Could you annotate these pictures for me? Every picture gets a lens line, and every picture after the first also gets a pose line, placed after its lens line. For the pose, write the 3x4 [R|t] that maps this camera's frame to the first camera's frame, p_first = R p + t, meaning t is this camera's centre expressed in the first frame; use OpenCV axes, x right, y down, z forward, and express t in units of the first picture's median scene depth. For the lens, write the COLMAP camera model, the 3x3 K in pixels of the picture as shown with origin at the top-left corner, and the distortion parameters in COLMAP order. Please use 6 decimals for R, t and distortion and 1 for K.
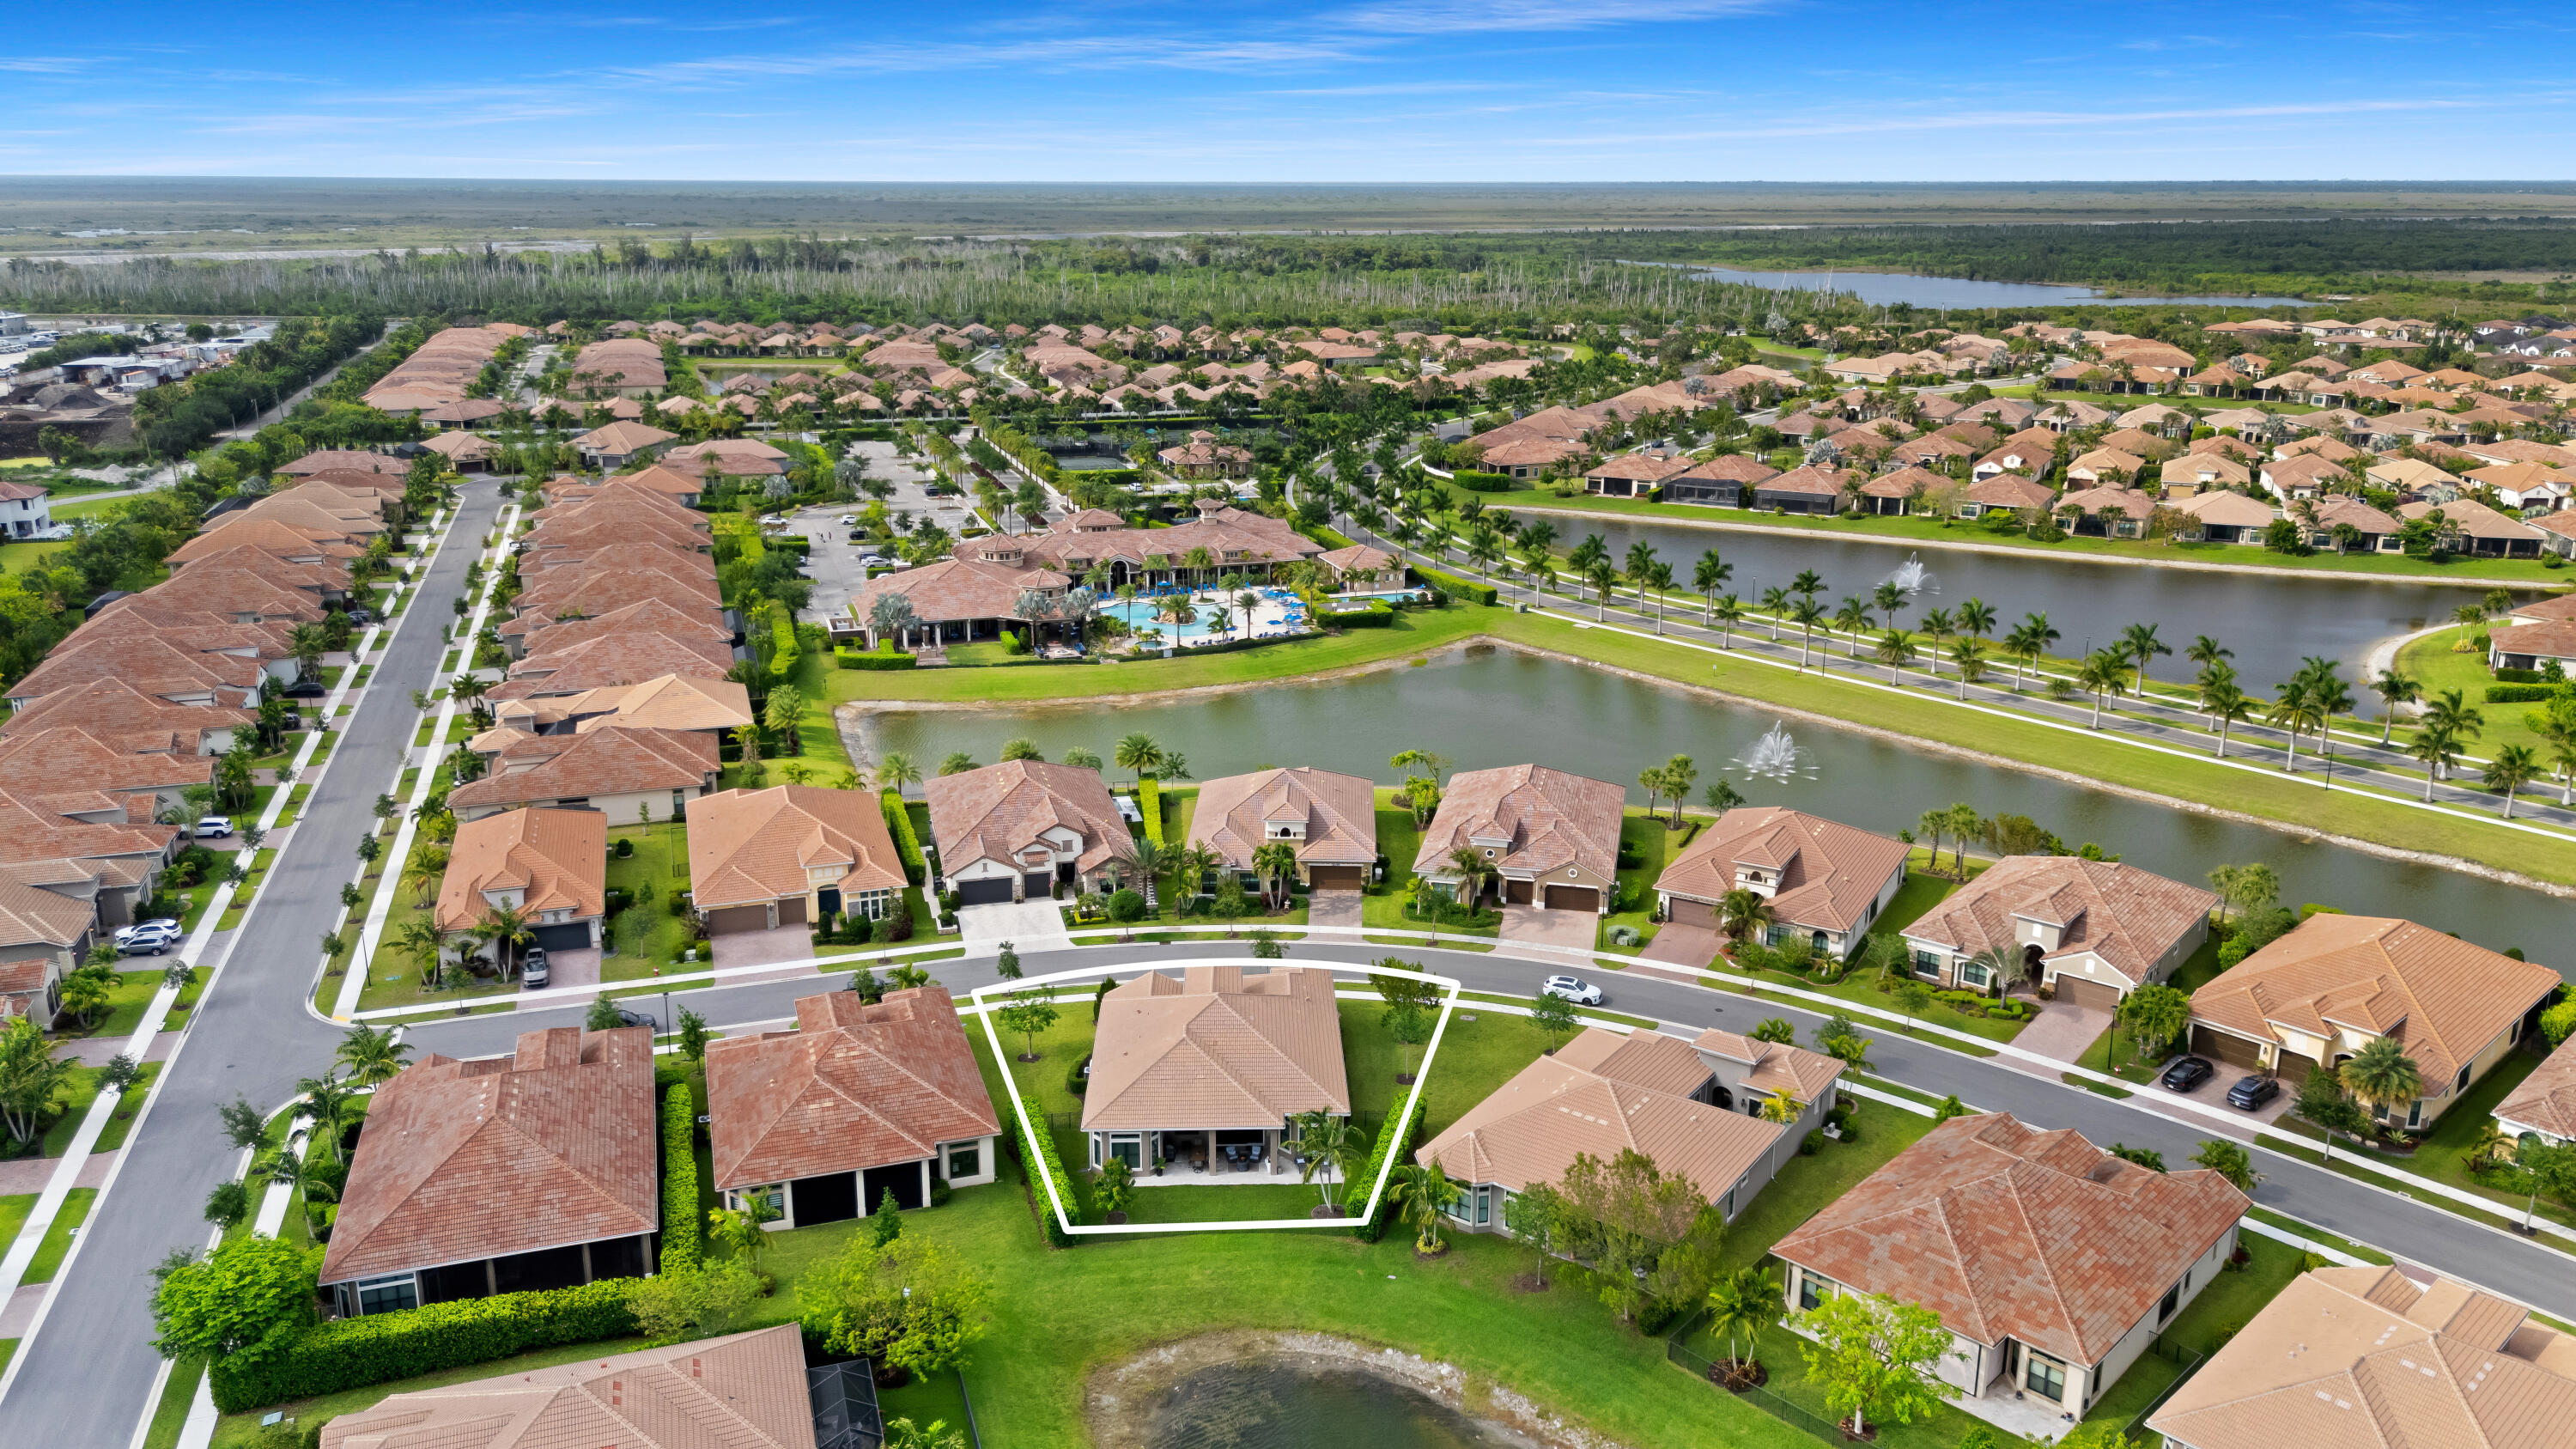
lens RADIAL K [[1835.4, 0, 1315.6], [0, 1835.4, 710.8], [0, 0, 1]] dist [0.058722, -0.077895]
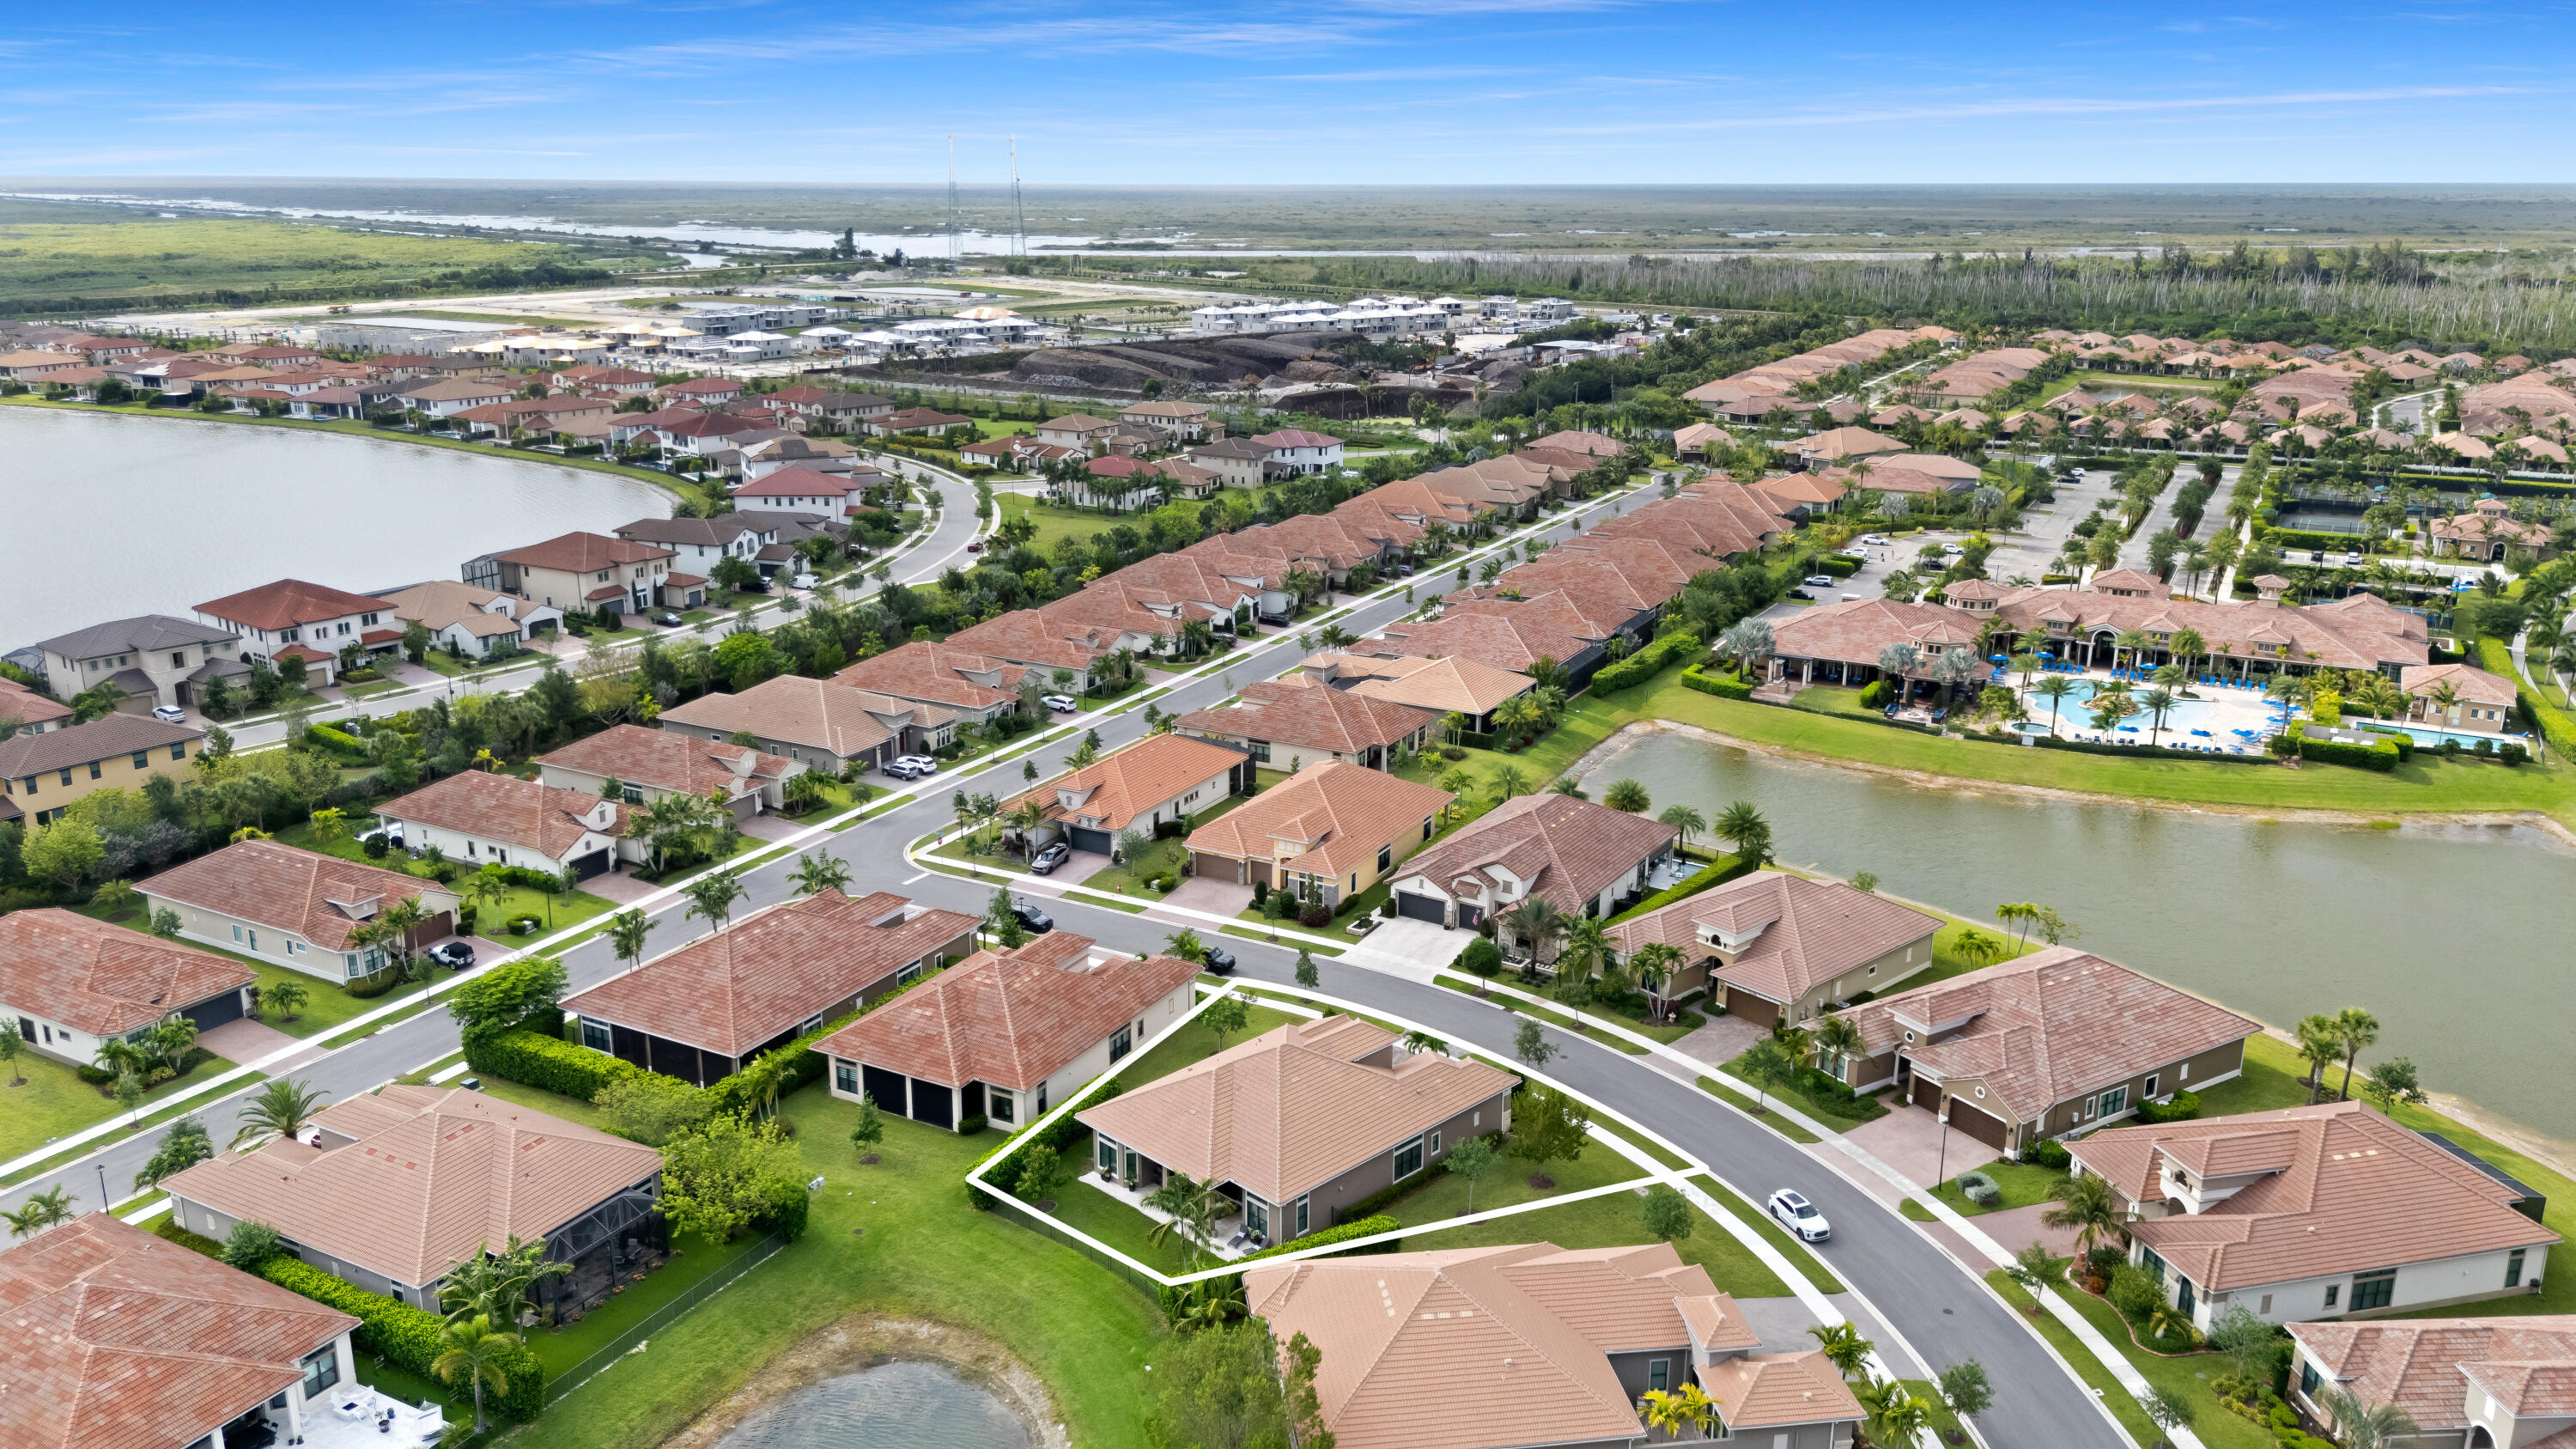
lens RADIAL K [[1867.5, 0, 1288.0], [0, 1867.5, 724.5], [0, 0, 1]] dist [0.010618, 0.001059]
pose [[0.675867, 0.198961, -0.709660, 0.339267], [-0.197895, 0.976505, 0.085302, -0.050765], [0.709958, 0.082786, 0.699361, 0.176170]]
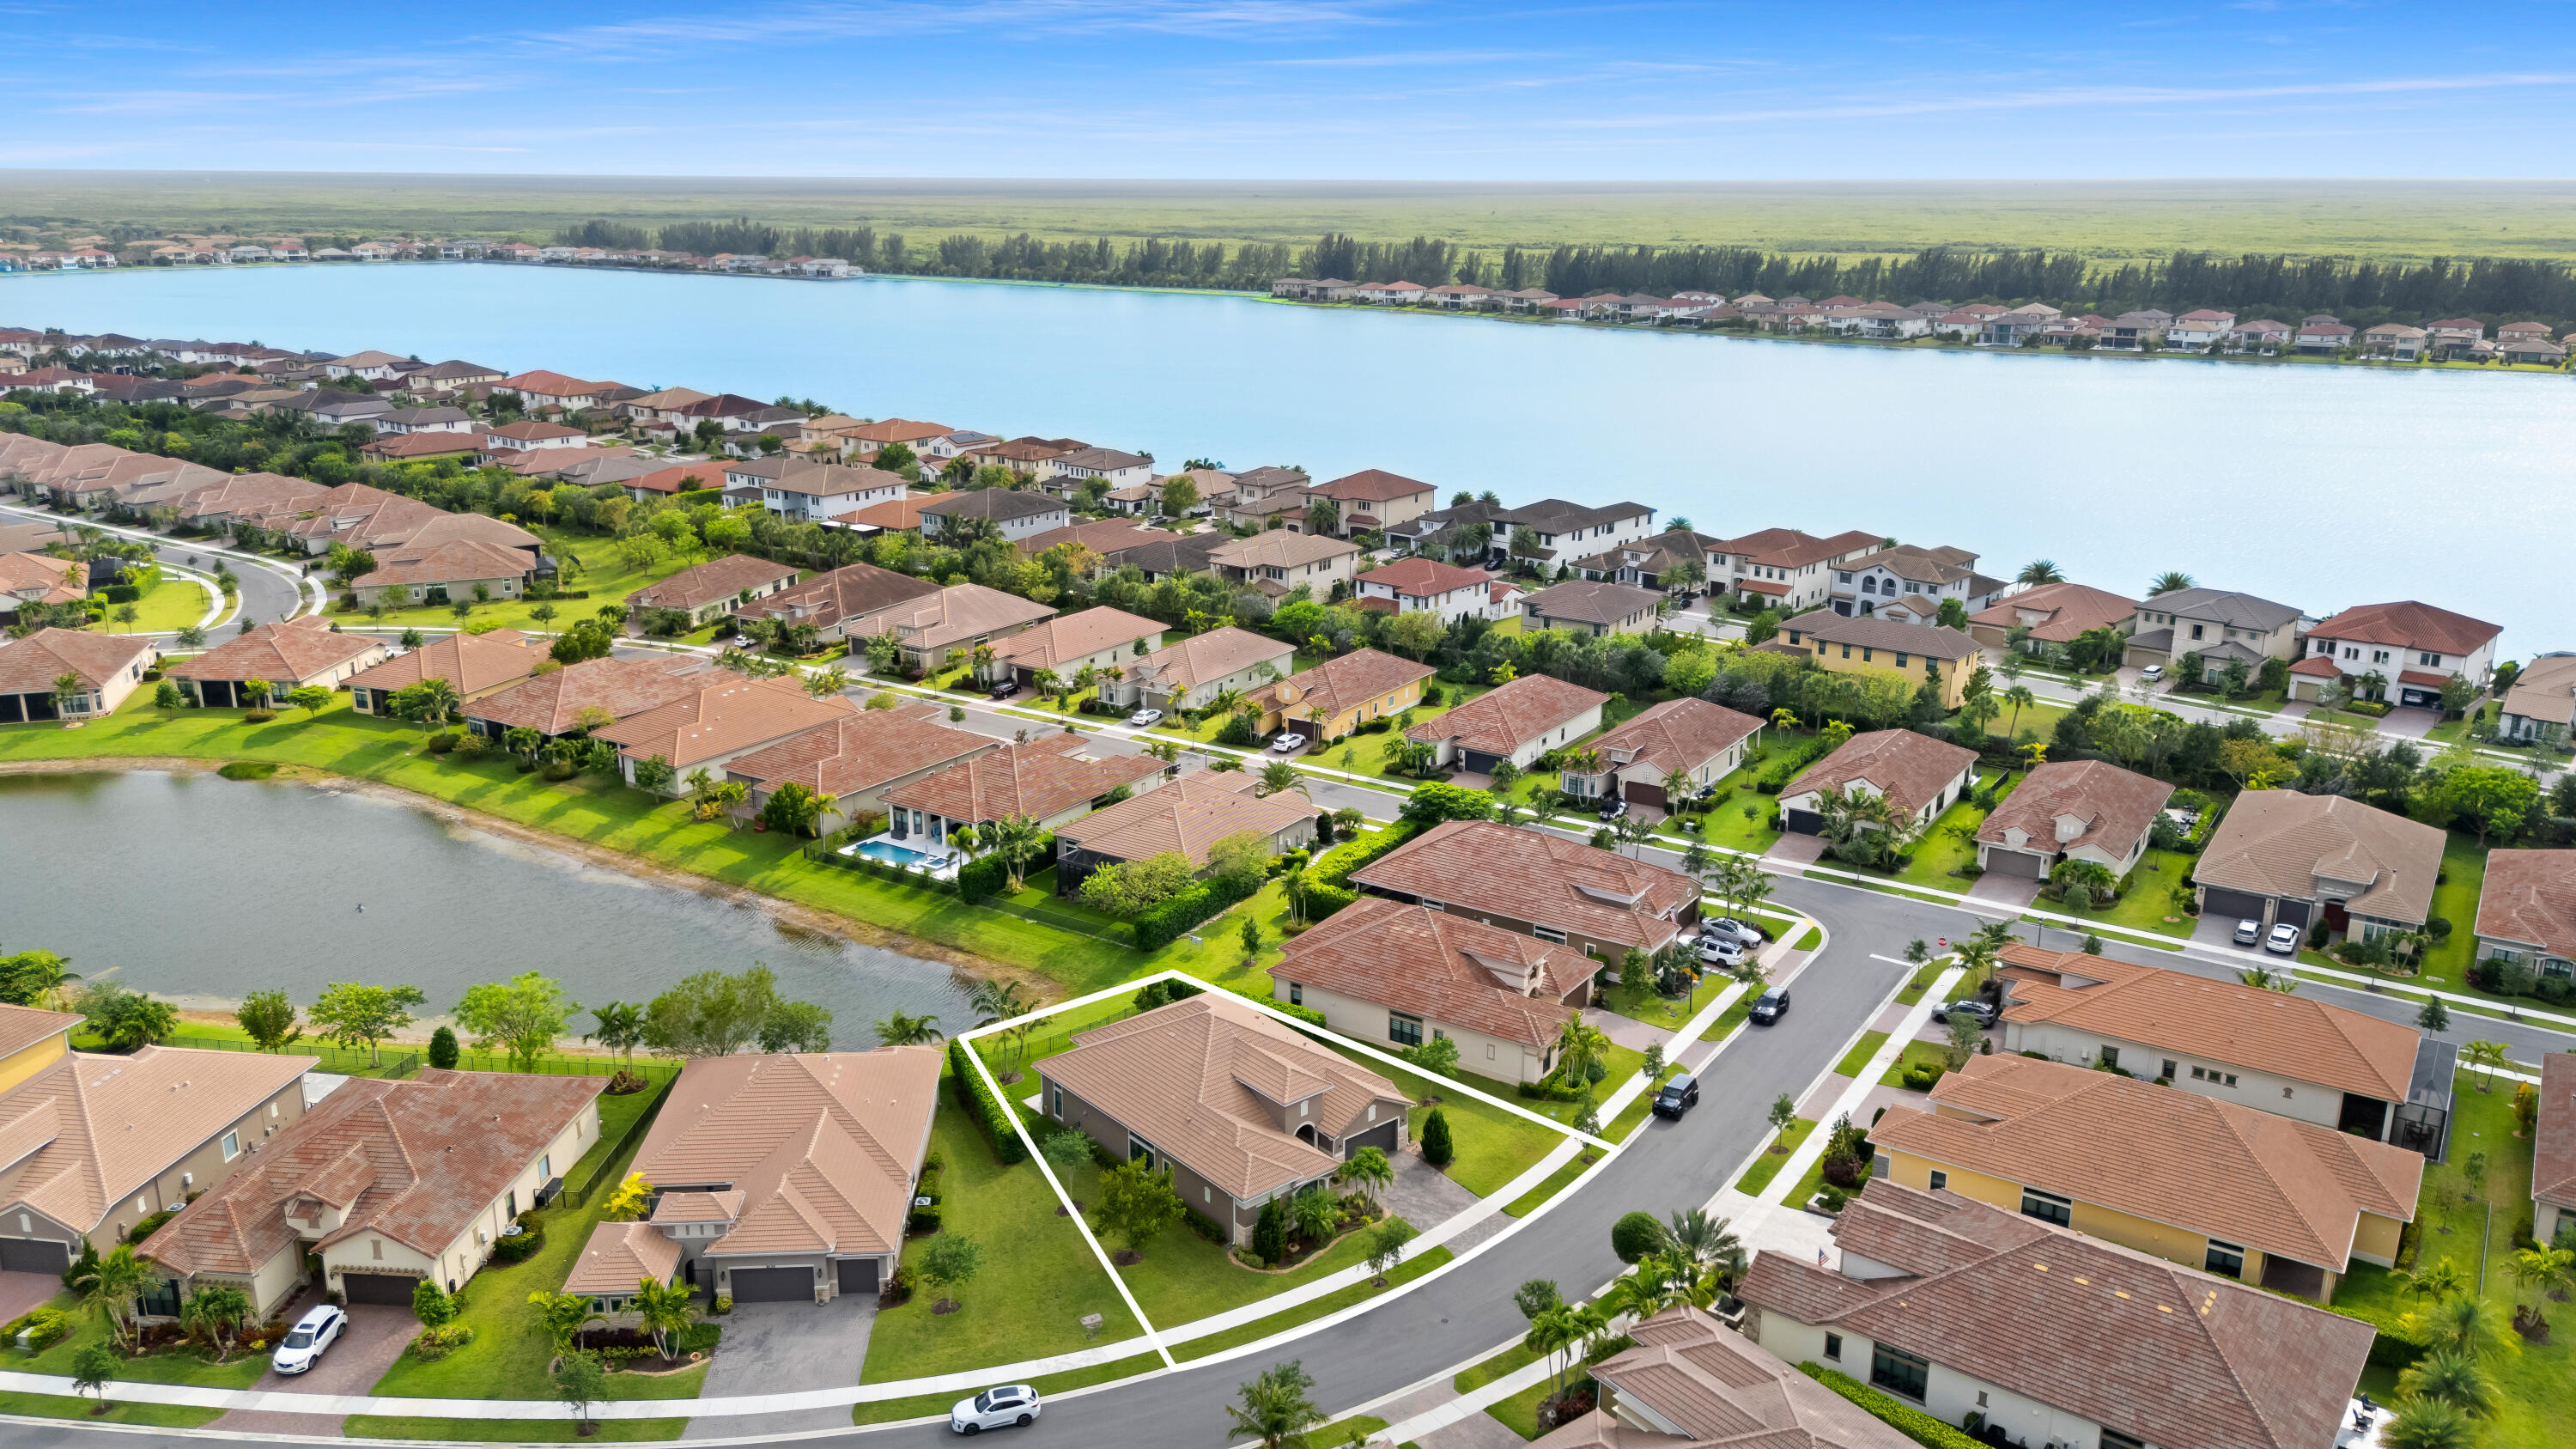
lens RADIAL K [[1867.5, 0, 1288.0], [0, 1867.5, 724.5], [0, 0, 1]] dist [0.010618, 0.001059]
pose [[-0.798740, 0.160146, -0.579972, 0.265873], [-0.167760, 0.866424, 0.470284, -0.258986], [0.577816, 0.472931, -0.665181, 0.911938]]
